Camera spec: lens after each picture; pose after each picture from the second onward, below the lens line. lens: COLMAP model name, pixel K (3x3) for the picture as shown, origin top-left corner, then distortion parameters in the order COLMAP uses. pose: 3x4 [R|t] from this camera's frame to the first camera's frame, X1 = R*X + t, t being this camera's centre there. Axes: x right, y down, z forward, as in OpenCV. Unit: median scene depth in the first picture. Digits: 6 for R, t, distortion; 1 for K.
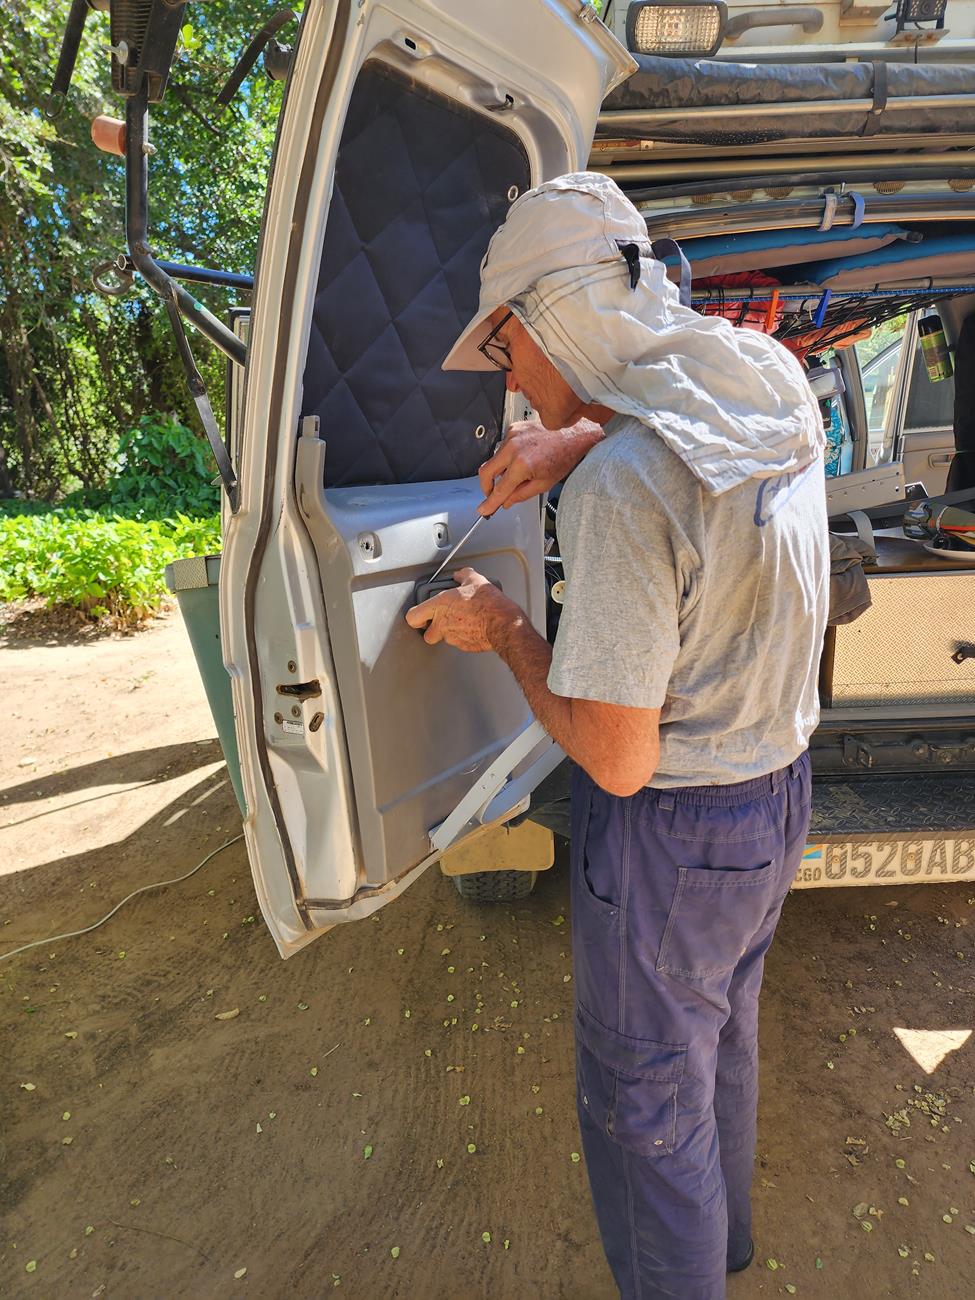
lens RADIAL K [[876.1, 0, 483.0], [0, 876.1, 618.2], [0, 0, 1]] dist [0.328011, 0.000910]
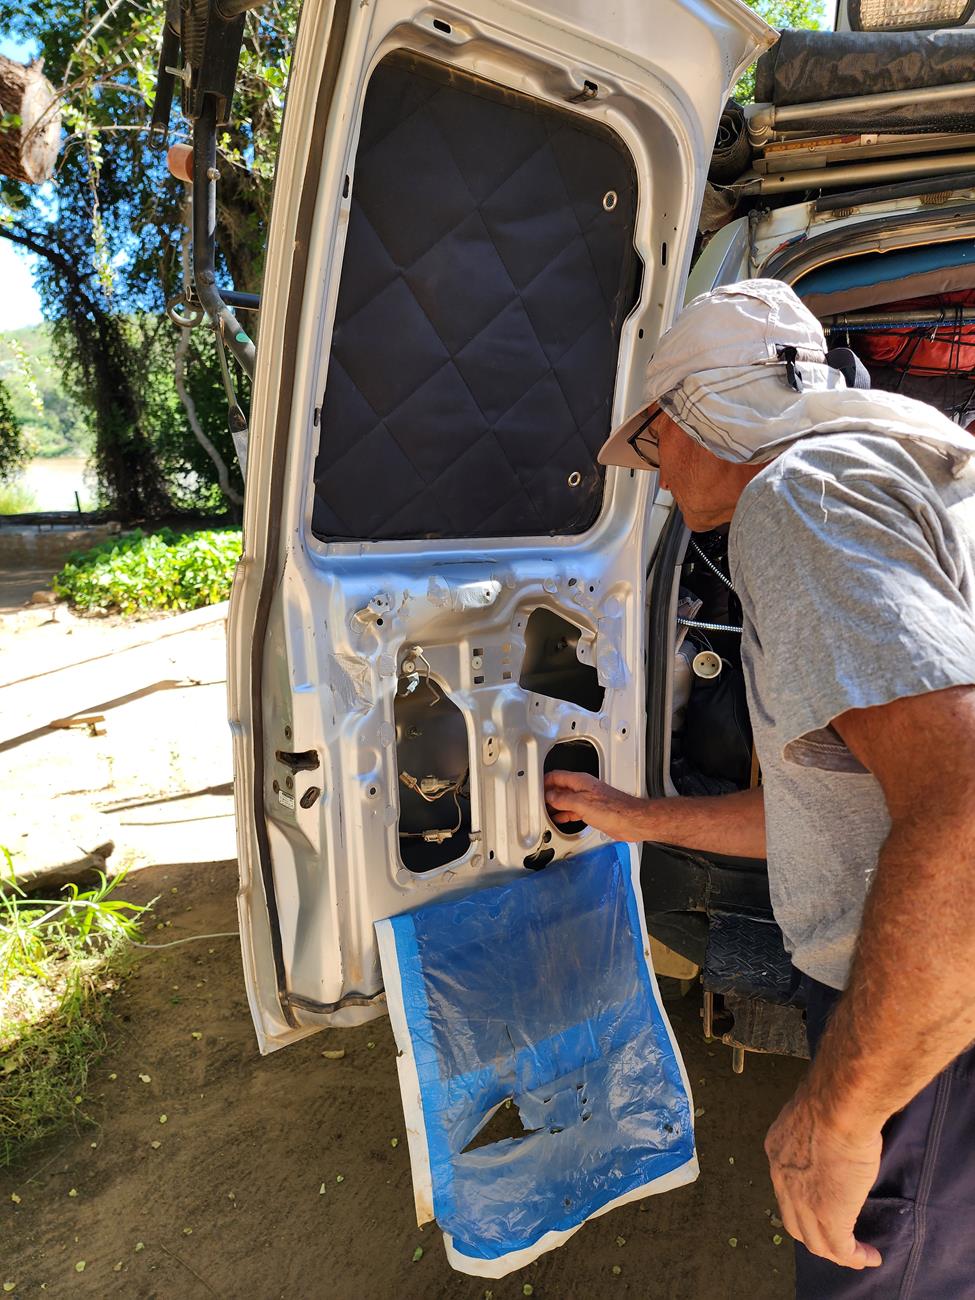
lens RADIAL K [[872.2, 0, 487.5], [0, 872.2, 650.0], [0, 0, 1]] dist [0.280484, -0.095241]
pose [[0.952619, 0.100669, -0.287025, 0.178257], [-0.102011, 0.994730, 0.010316, -0.045934], [0.286551, 0.019452, 0.957868, 0.159319]]
